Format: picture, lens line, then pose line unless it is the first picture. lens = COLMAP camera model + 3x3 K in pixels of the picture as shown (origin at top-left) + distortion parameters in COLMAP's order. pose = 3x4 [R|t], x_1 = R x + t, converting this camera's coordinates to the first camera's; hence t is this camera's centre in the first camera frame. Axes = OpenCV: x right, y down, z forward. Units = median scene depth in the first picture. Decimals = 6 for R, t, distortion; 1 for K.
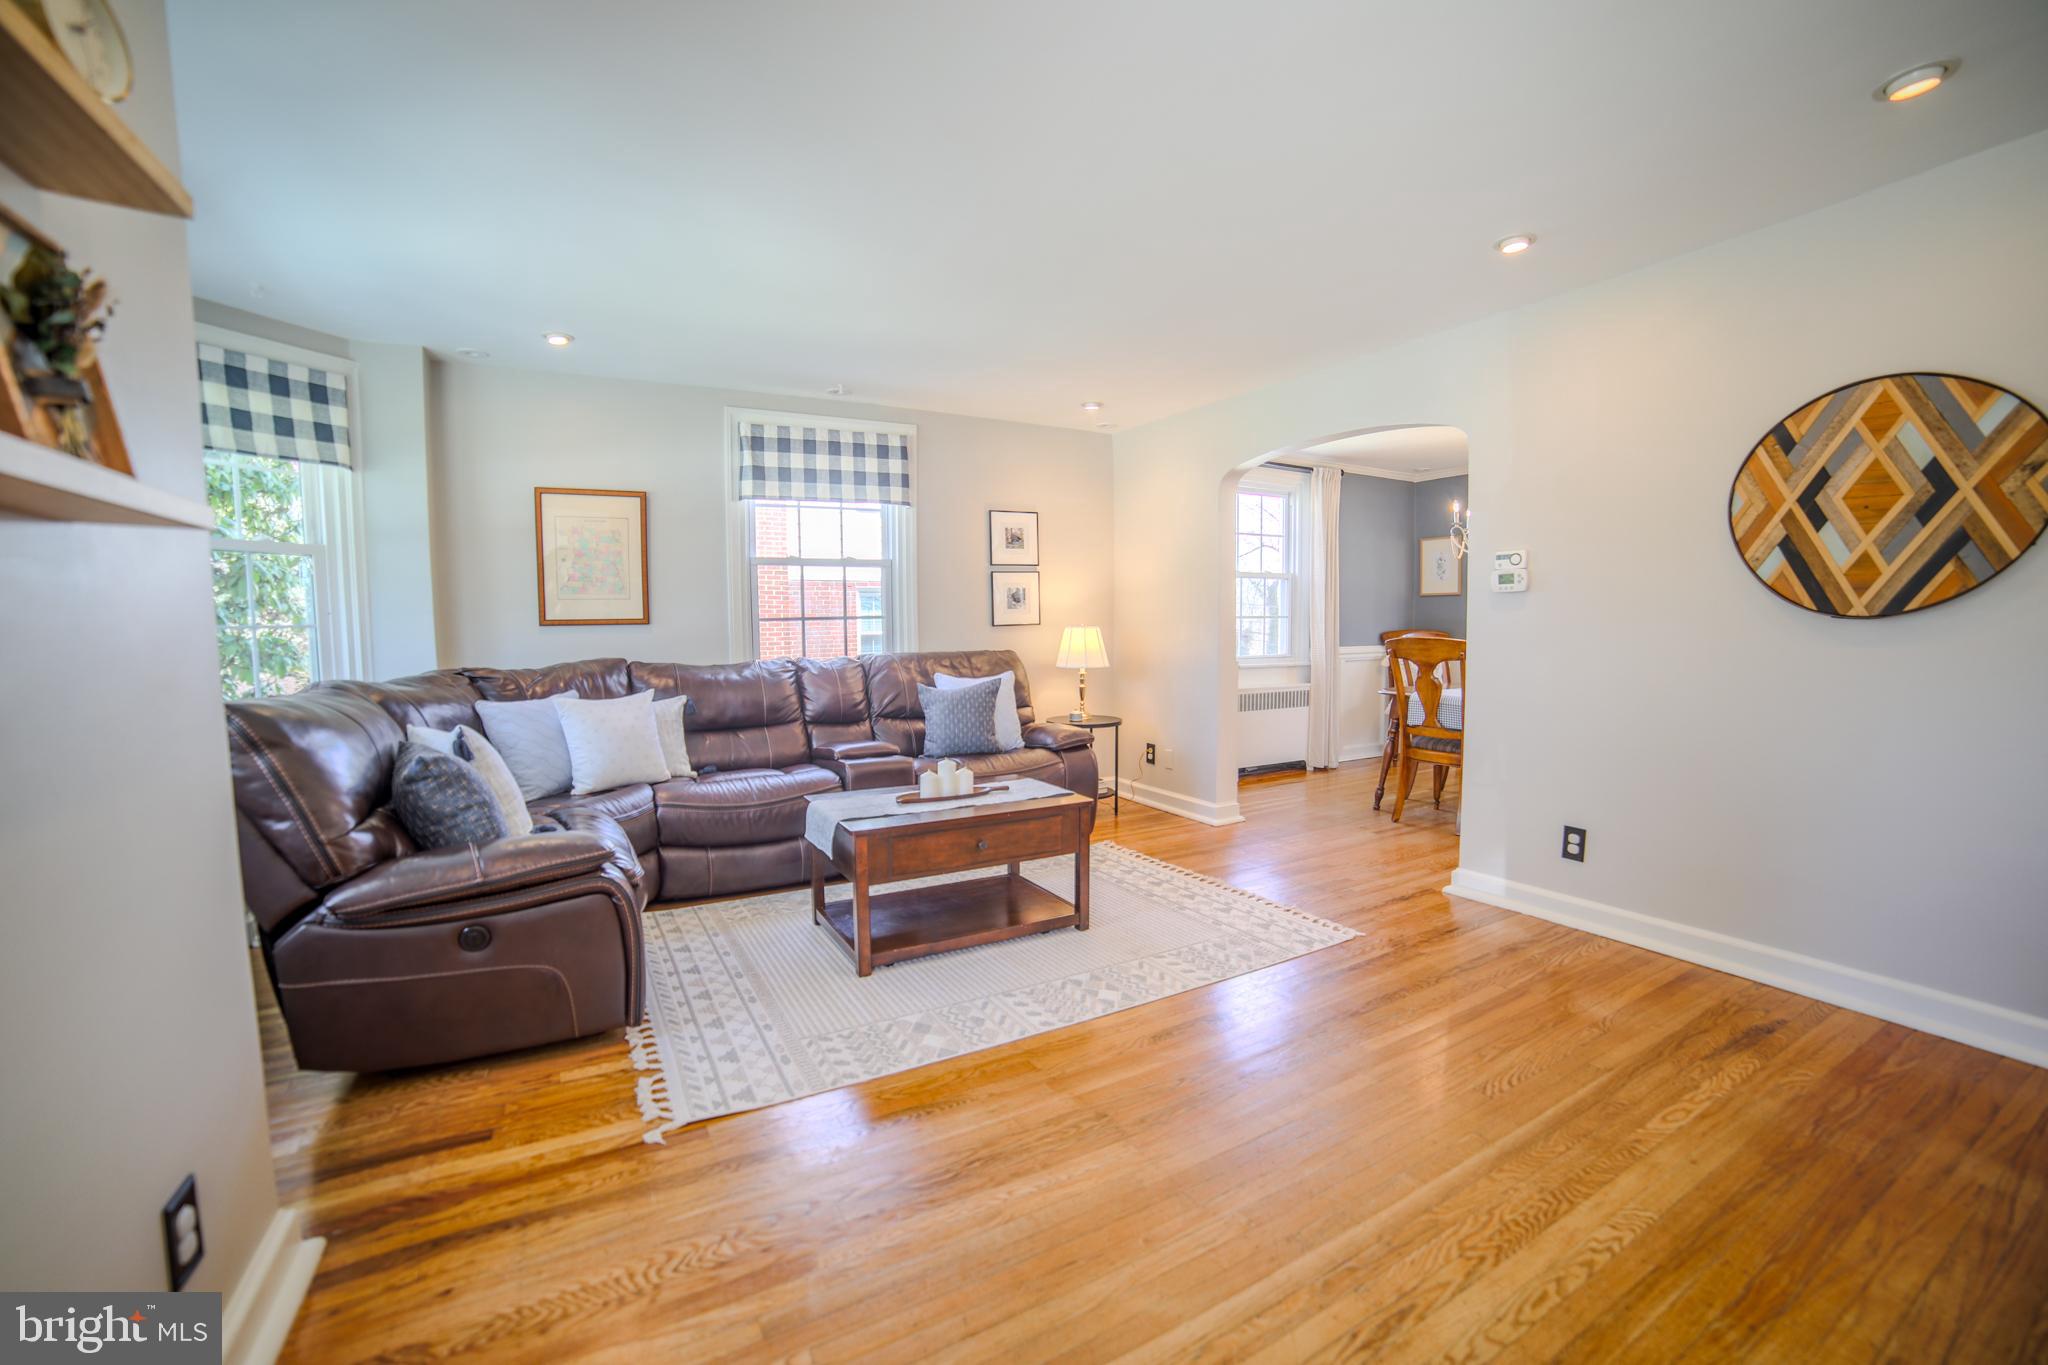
lens RADIAL K [[839.9, 0, 1024.0], [0, 839.9, 682.5], [0, 0, 1]] dist [-0.103385, 0.035699]
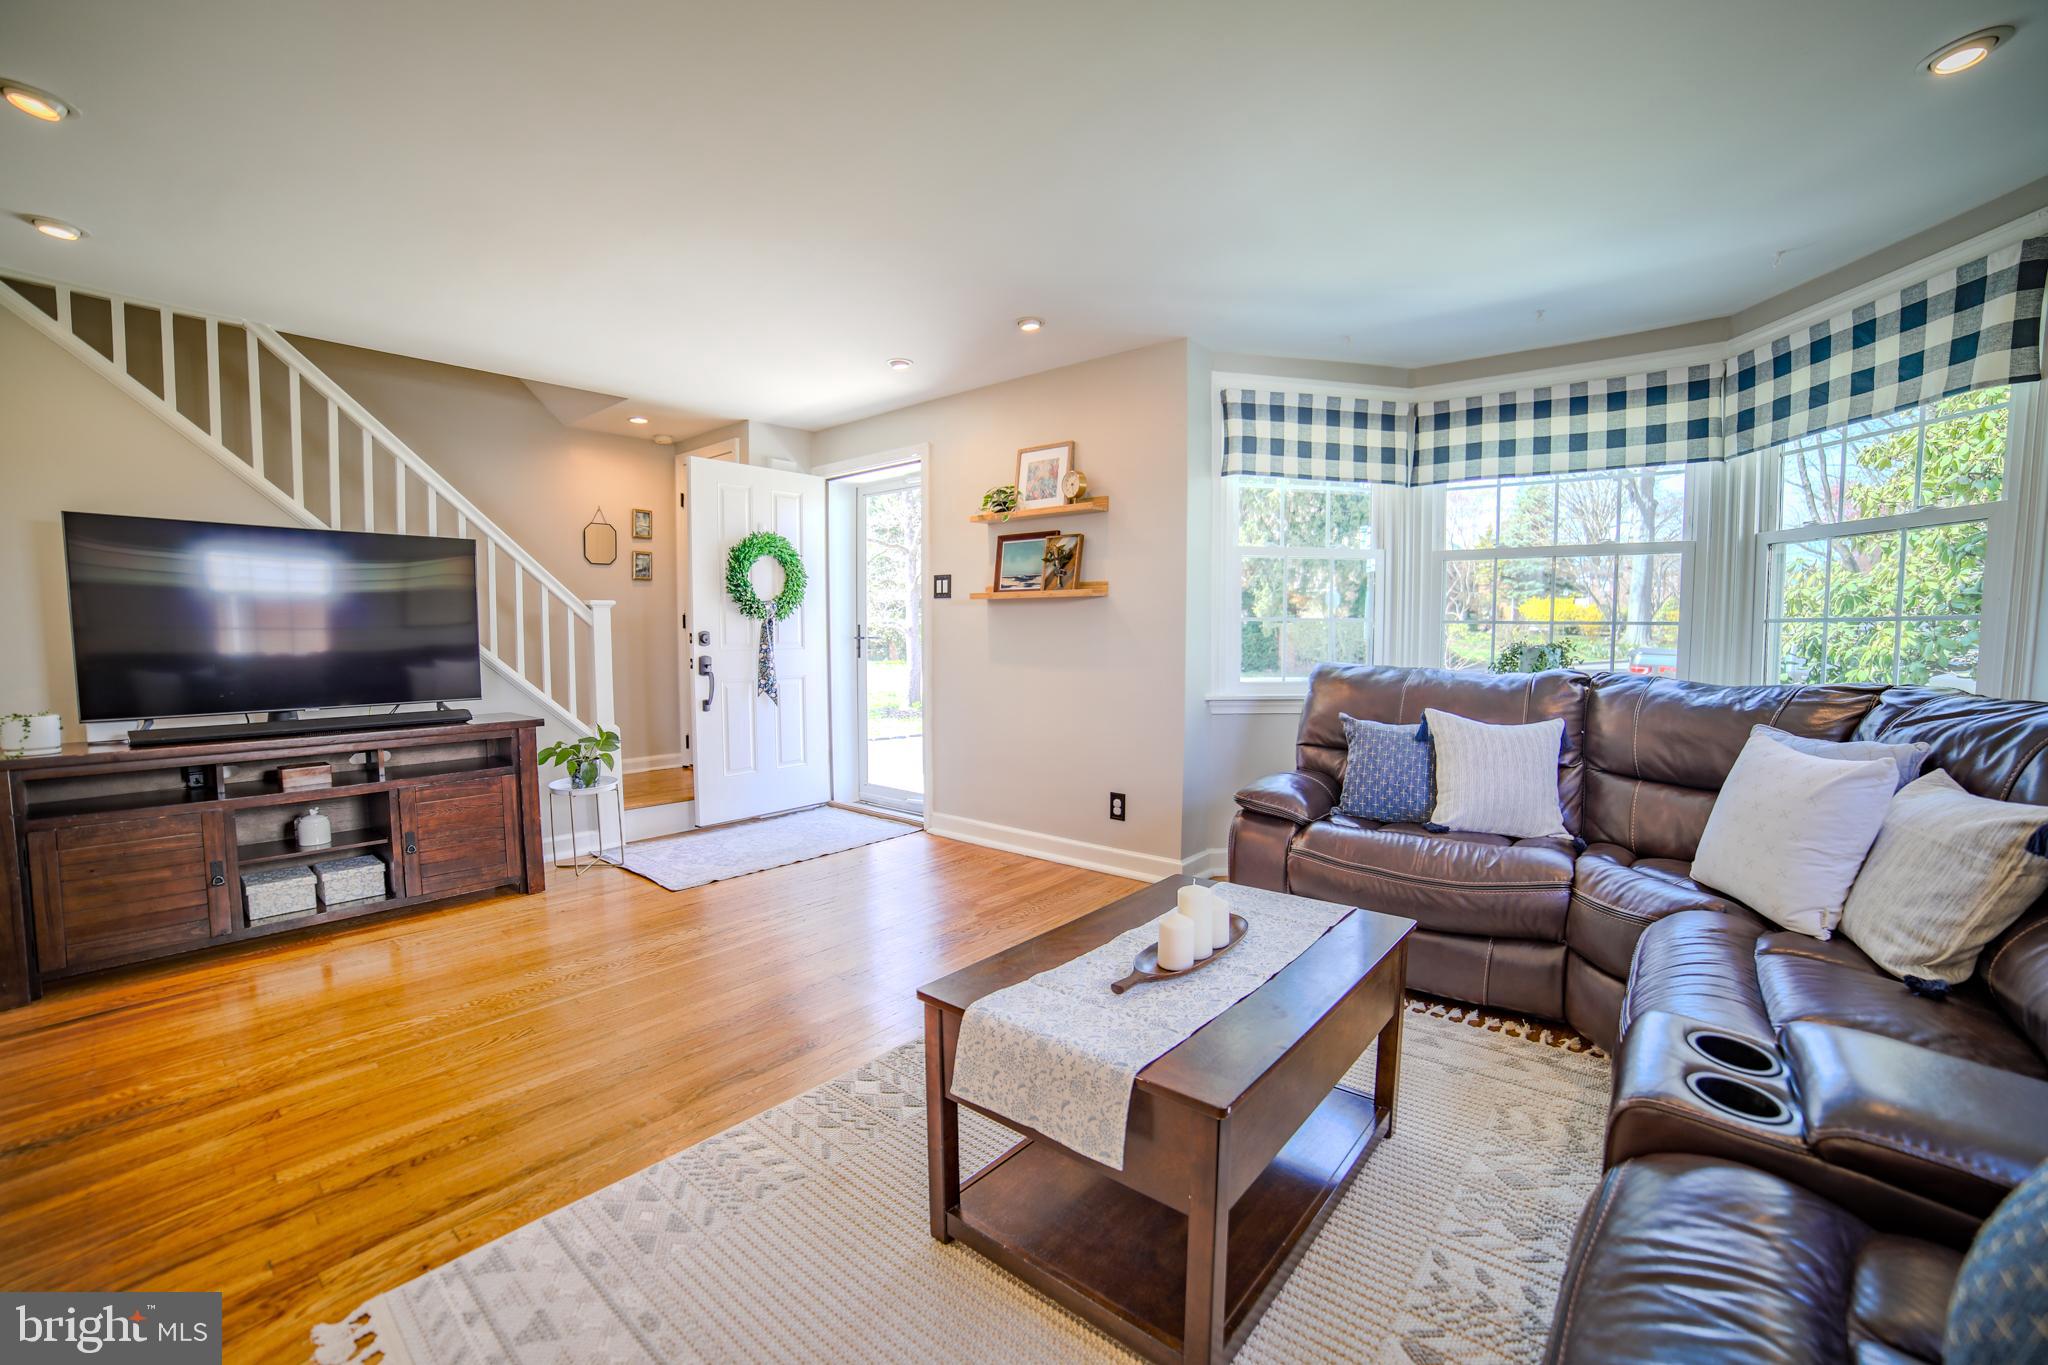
lens RADIAL K [[839.9, 0, 1024.0], [0, 839.9, 682.5], [0, 0, 1]] dist [-0.103385, 0.035699]
pose [[-0.935980, 0.031485, -0.350643, 0.235934], [-0.016171, 0.991097, 0.132158, -0.127019], [0.351682, 0.129367, -0.927138, 1.826482]]
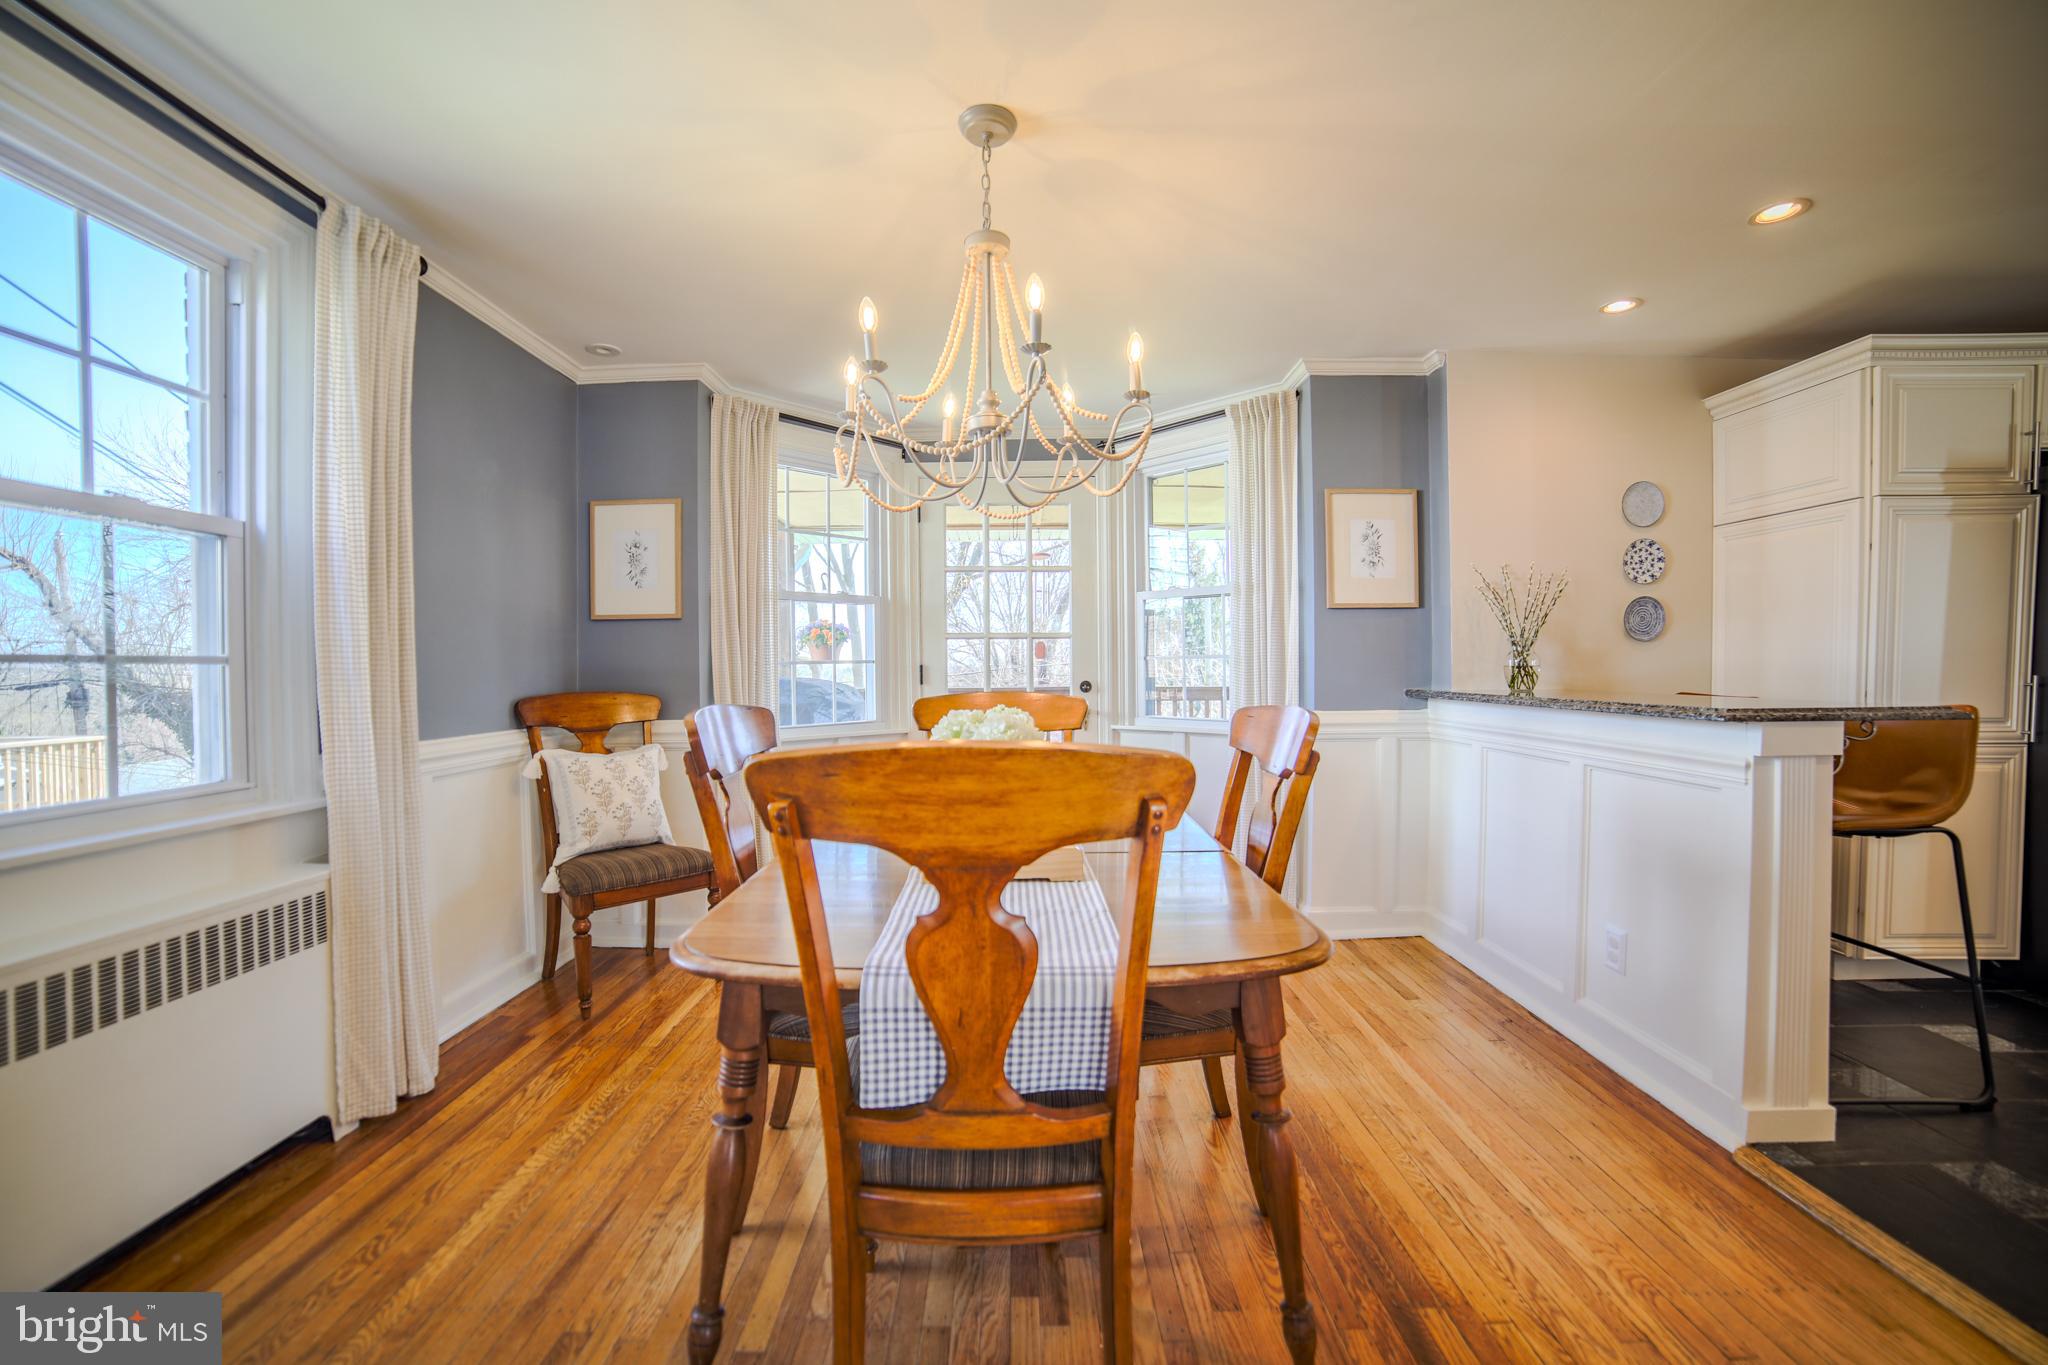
lens RADIAL K [[839.9, 0, 1024.0], [0, 839.9, 682.5], [0, 0, 1]] dist [-0.103385, 0.035699]
pose [[0.483943, -0.010507, 0.875036, 0.546359], [0.065255, 0.997577, -0.024111, -0.118967], [-0.872663, 0.068769, 0.483456, 1.605868]]
